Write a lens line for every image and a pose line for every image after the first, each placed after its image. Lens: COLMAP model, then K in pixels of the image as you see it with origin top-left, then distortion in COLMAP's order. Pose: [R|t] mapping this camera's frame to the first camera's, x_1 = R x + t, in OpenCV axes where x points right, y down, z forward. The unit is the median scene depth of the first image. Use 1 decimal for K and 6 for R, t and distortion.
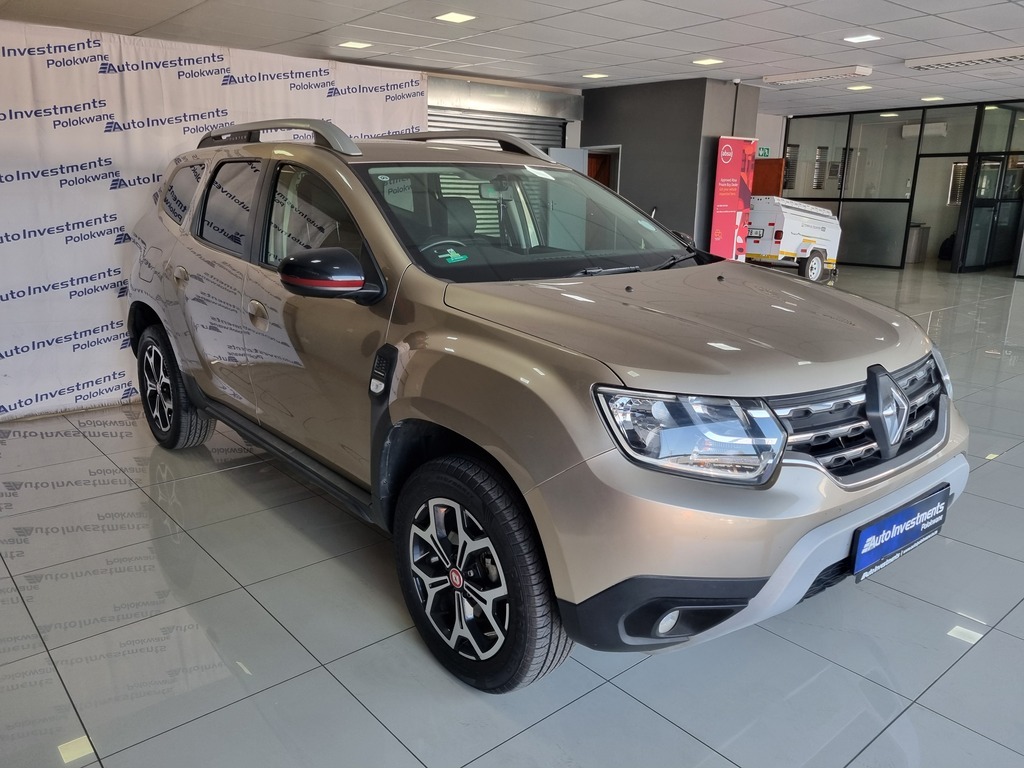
lens RADIAL K [[764.0, 0, 515.8], [0, 764.0, 376.8], [0, 0, 1]] dist [0.064514, -0.030187]
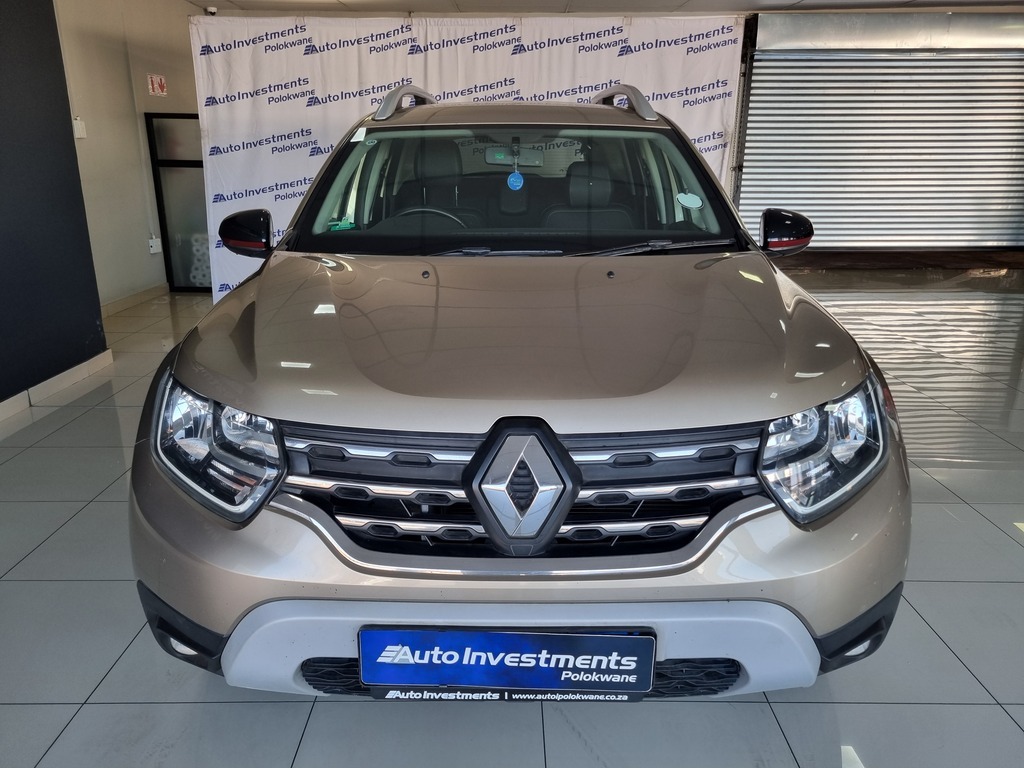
lens RADIAL K [[764.0, 0, 515.2], [0, 764.0, 386.0], [0, 0, 1]] dist [0.064514, -0.030187]
pose [[0.765034, 0.182862, -0.617482, 0.473307], [-0.150511, 0.983054, 0.104645, -0.060288], [0.626154, 0.012881, 0.779593, 0.259114]]
